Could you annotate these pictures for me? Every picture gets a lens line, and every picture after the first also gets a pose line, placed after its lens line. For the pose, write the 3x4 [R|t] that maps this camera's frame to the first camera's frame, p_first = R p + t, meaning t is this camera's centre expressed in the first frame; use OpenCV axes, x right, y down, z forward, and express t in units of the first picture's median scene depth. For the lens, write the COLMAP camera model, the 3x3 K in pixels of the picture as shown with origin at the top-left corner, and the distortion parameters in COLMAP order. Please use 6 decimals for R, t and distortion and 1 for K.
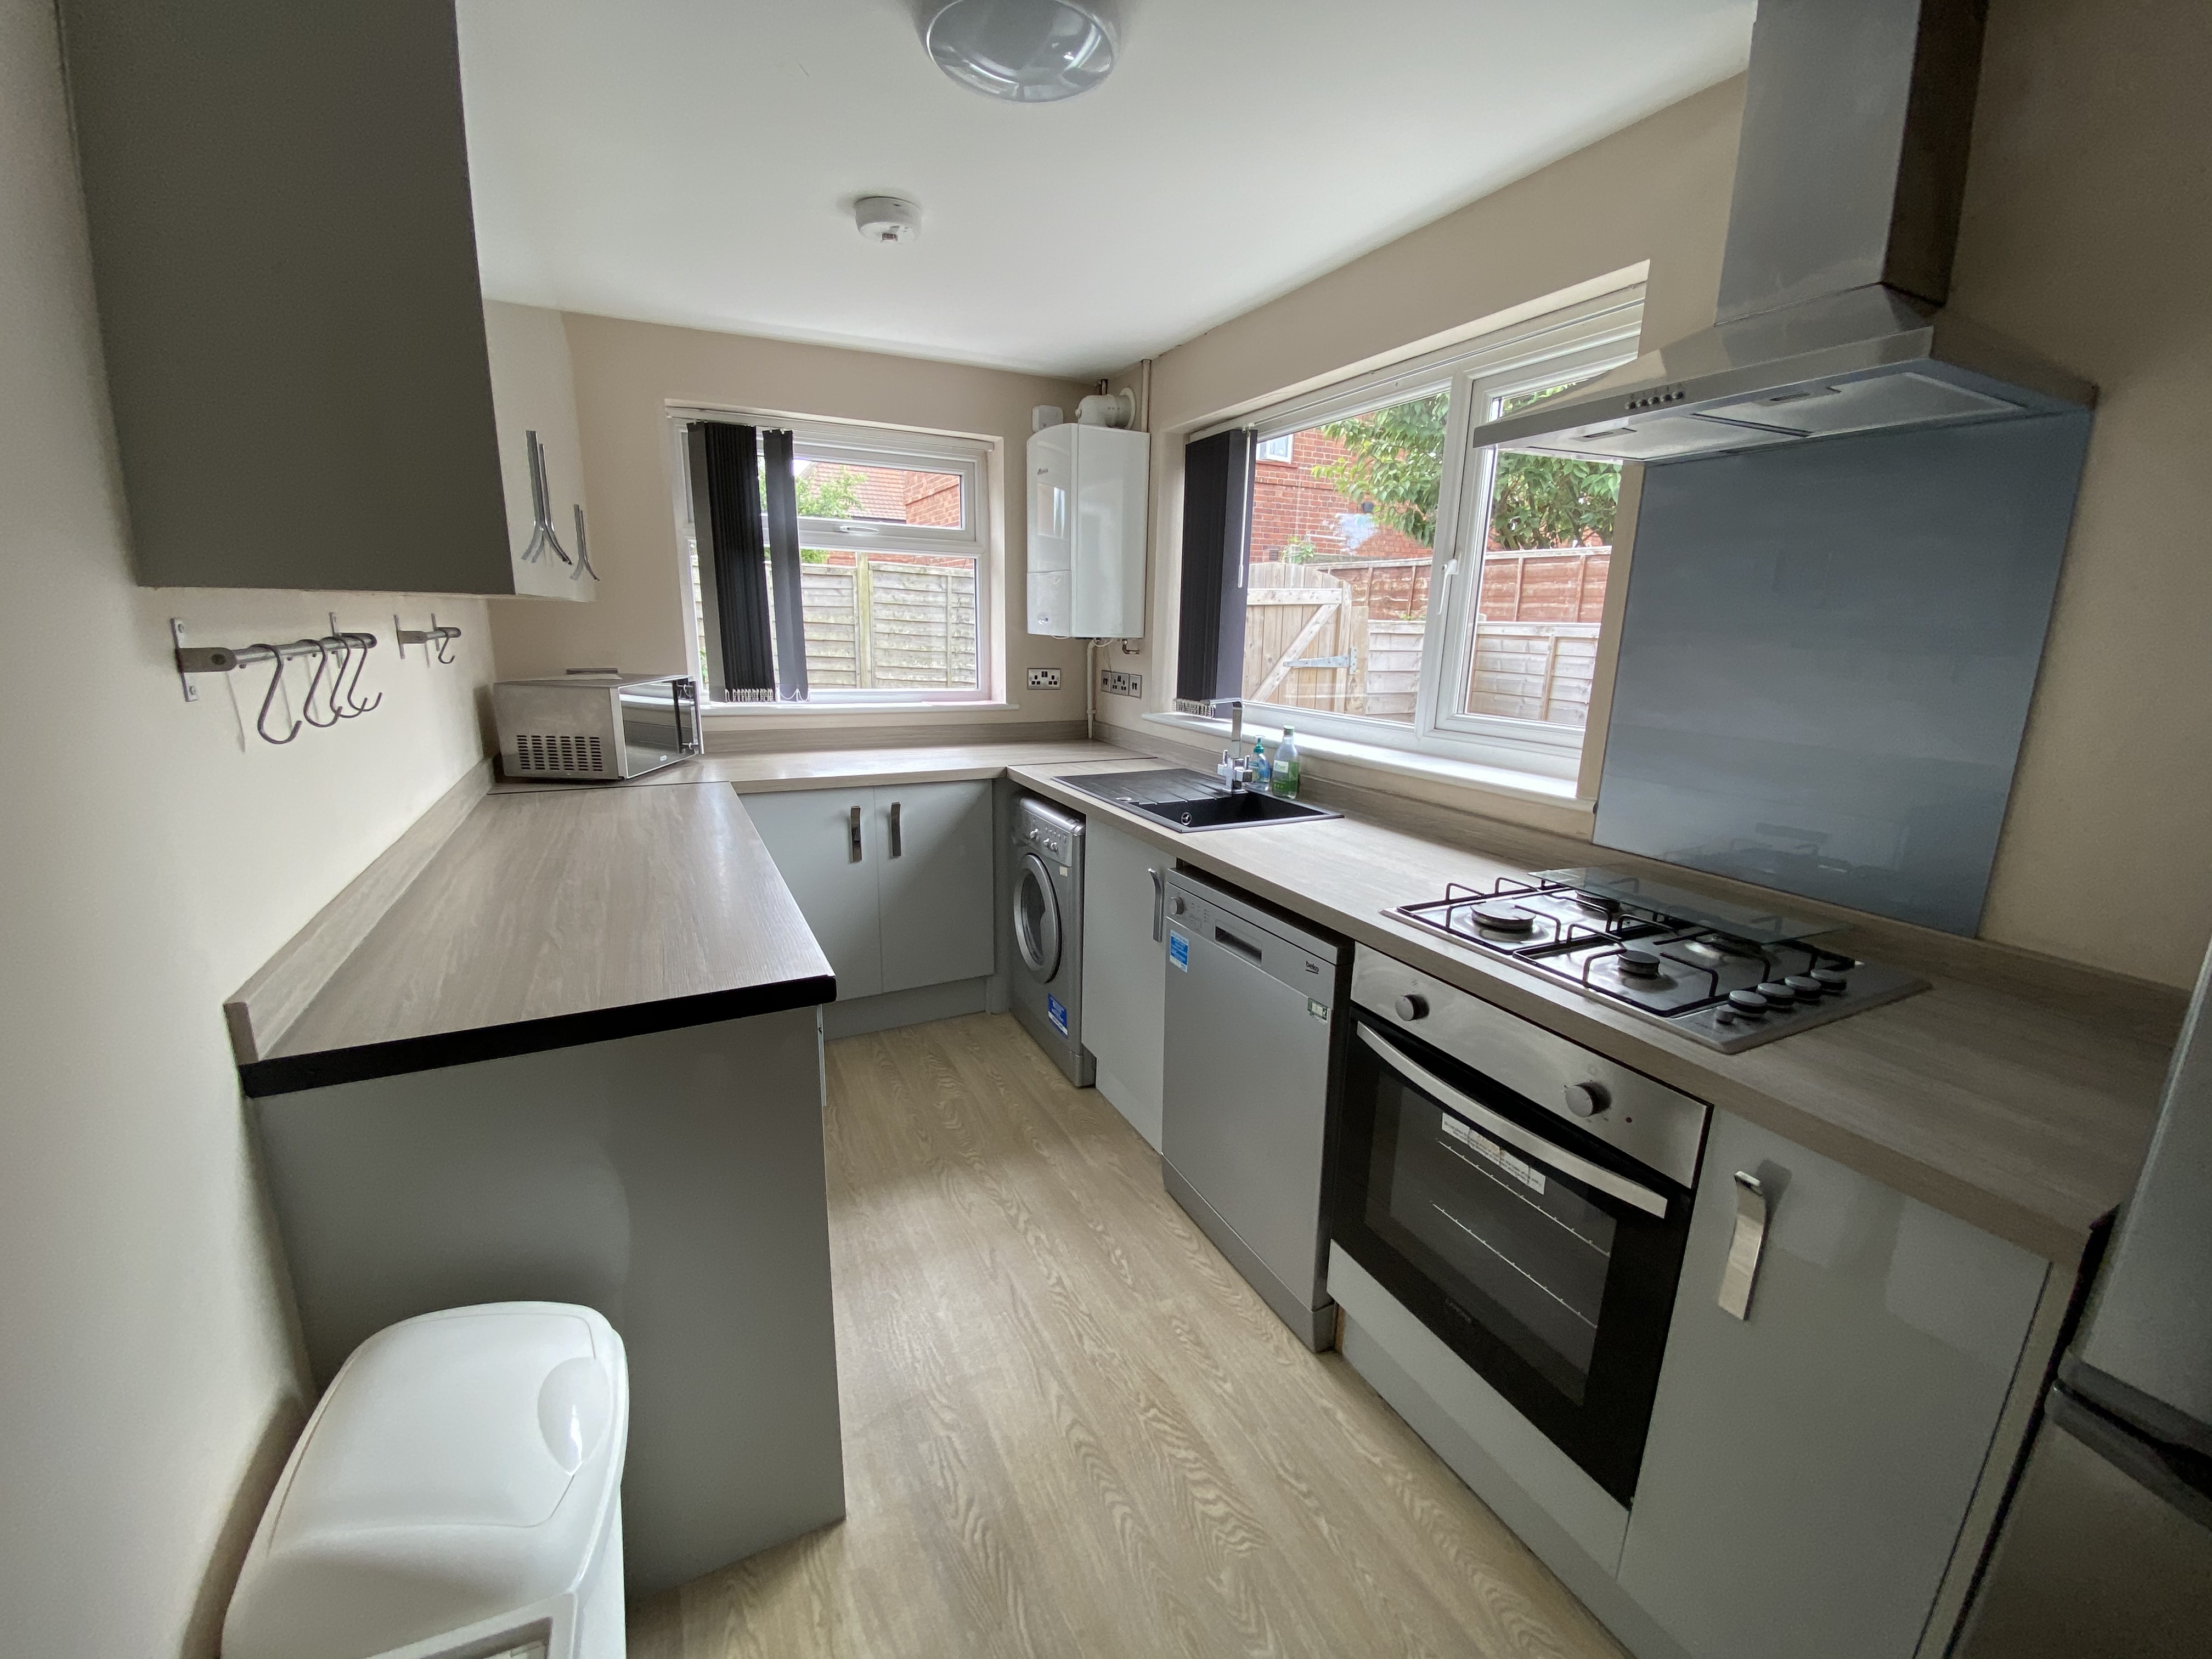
lens RADIAL K [[902.4, 0, 1115.0], [0, 902.4, 829.2], [0, 0, 1]] dist [0.026573, -0.022724]
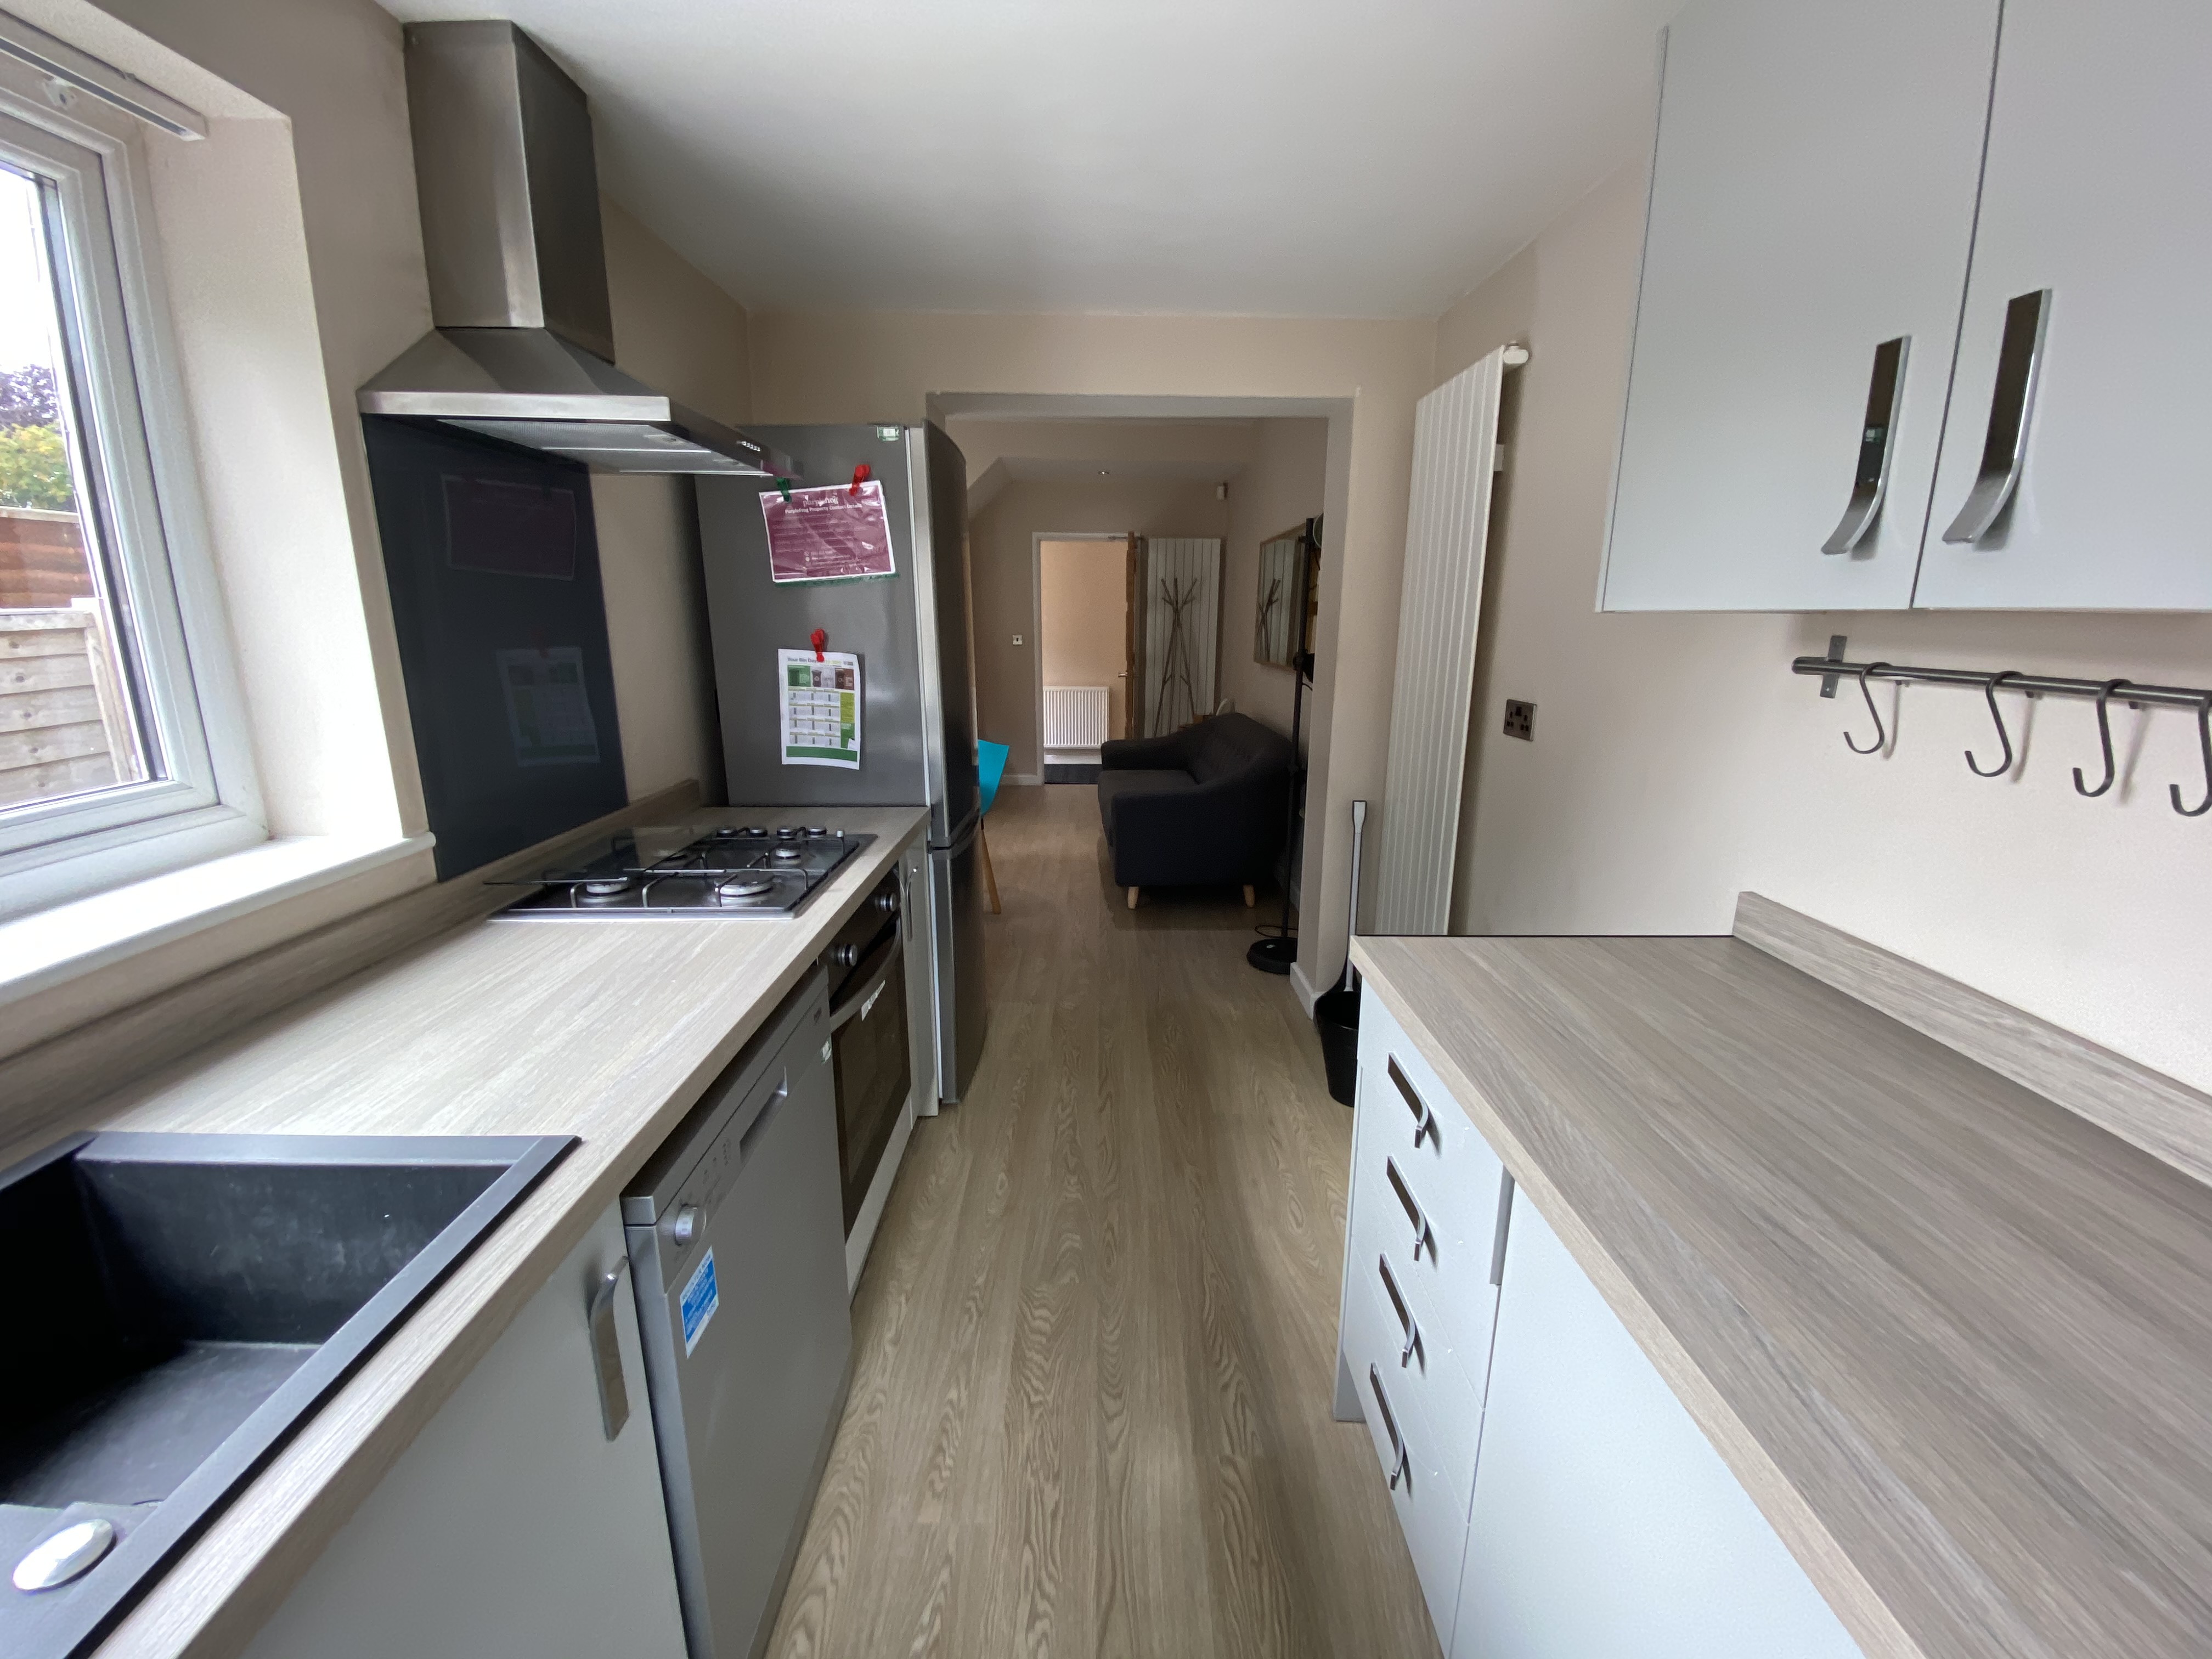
lens RADIAL K [[891.8, 0, 1106.0], [0, 891.8, 829.5], [0, 0, 1]] dist [0.029959, -0.028076]
pose [[-0.893104, -0.130915, 0.430380, -0.384128], [0.079101, 0.896109, 0.436728, -0.368118], [-0.442842, 0.424087, -0.789963, 1.516621]]
